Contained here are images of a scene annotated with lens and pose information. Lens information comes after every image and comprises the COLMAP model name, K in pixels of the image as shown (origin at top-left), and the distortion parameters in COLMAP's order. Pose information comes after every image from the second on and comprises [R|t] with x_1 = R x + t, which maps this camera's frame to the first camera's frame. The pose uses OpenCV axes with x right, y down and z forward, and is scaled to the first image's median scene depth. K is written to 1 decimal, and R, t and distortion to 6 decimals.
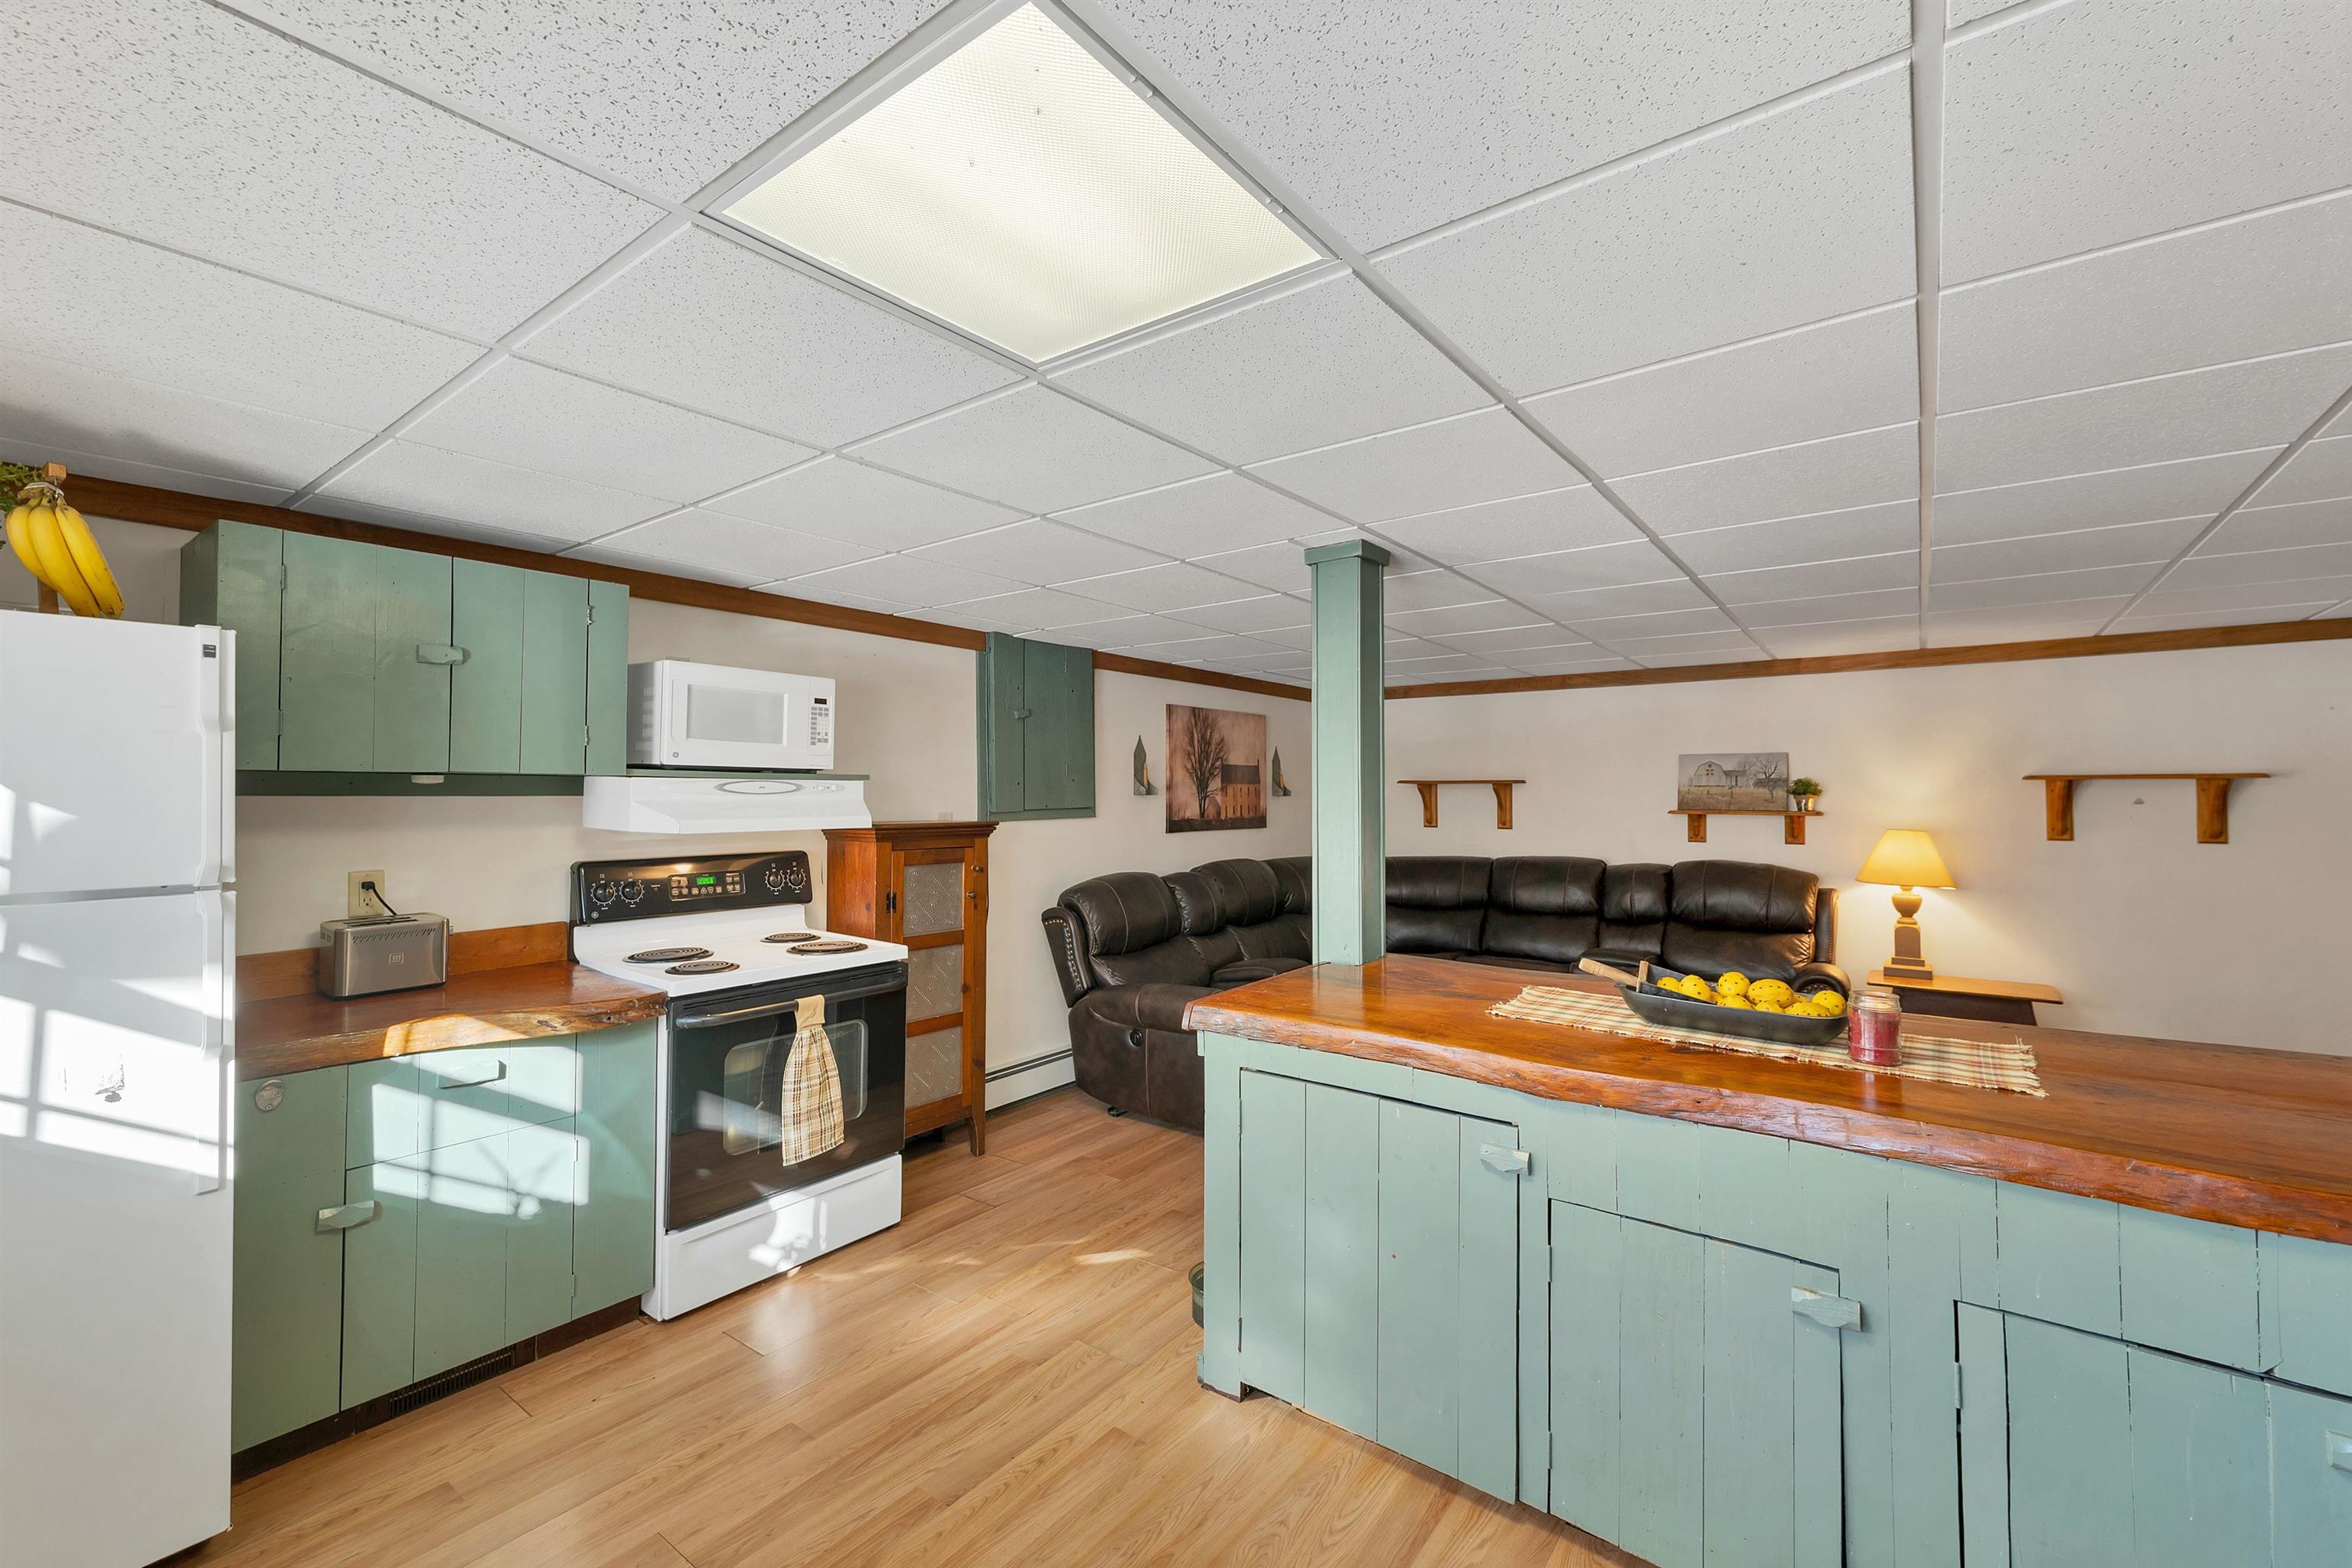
lens RADIAL K [[968.9, 0, 1176.8], [0, 968.9, 777.0], [0, 0, 1]] dist [0.004766, 0.000394]
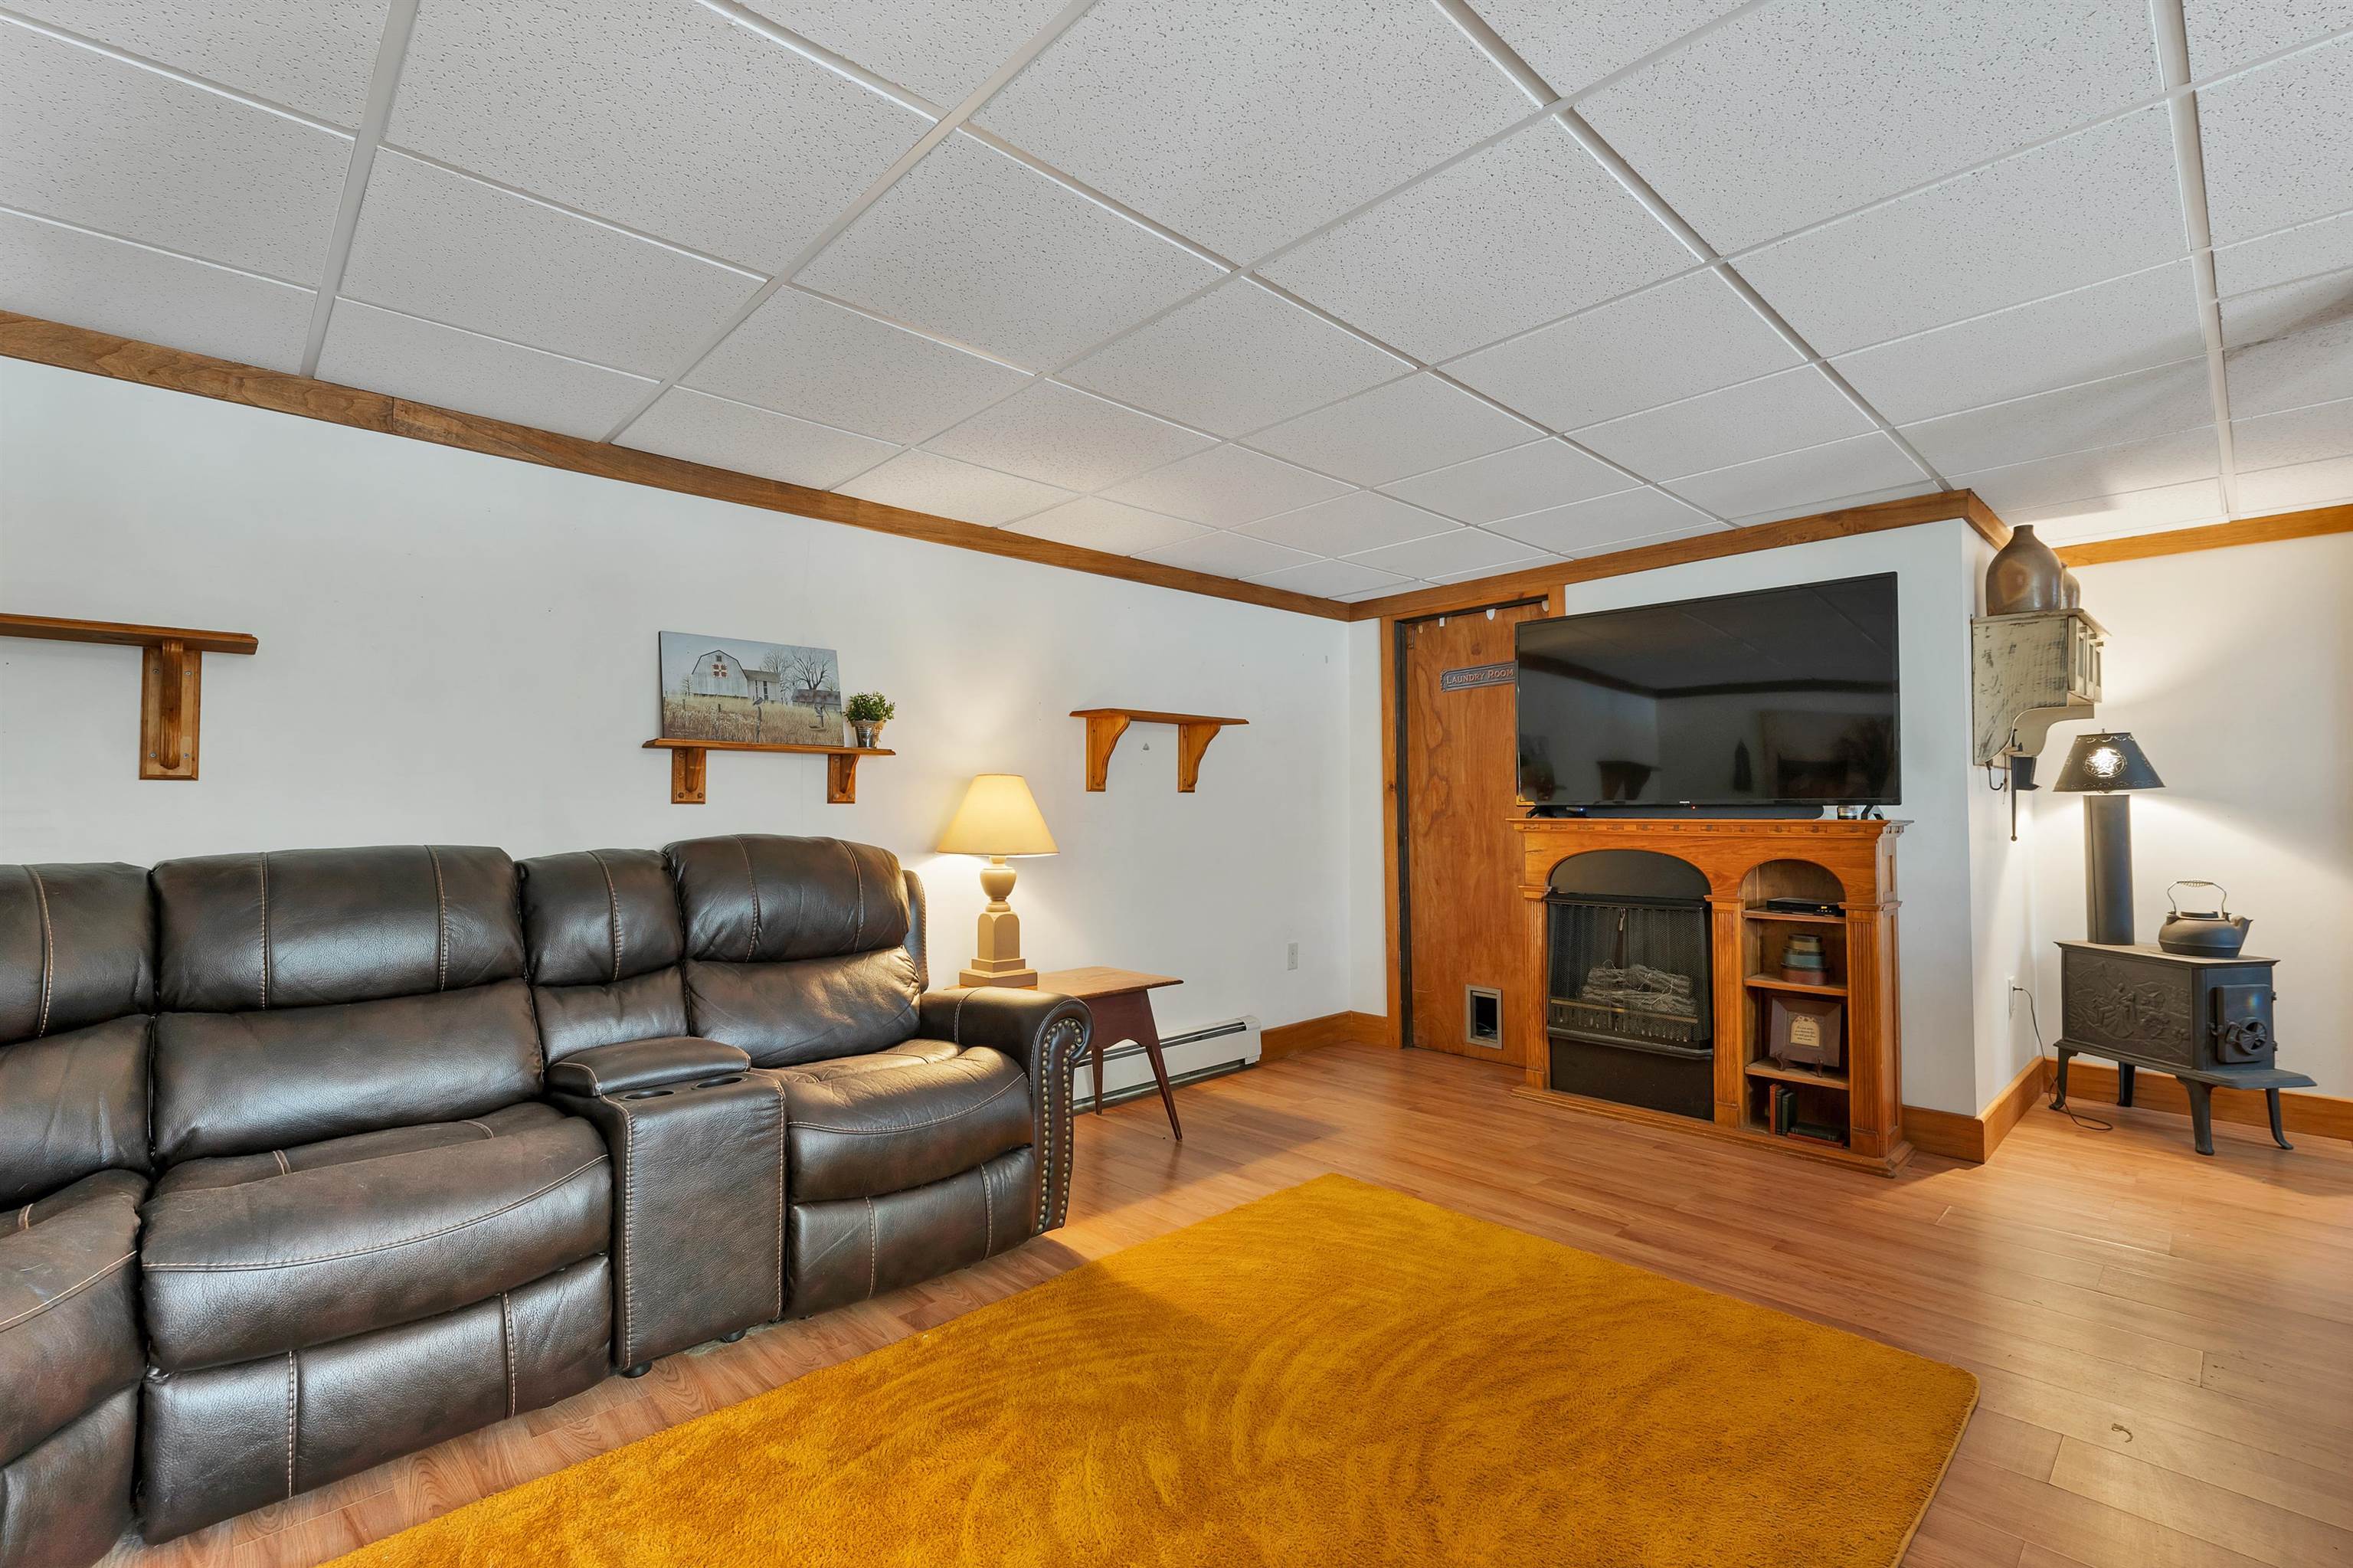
lens RADIAL K [[1031.8, 0, 1174.4], [0, 1031.8, 779.1], [0, 0, 1]] dist [-0.005540, 0.001121]
pose [[0.156969, 0.028631, 0.987188, 0.036107], [-0.016145, 0.999521, -0.026422, 0.066507], [-0.987472, -0.011791, 0.157356, 0.680239]]
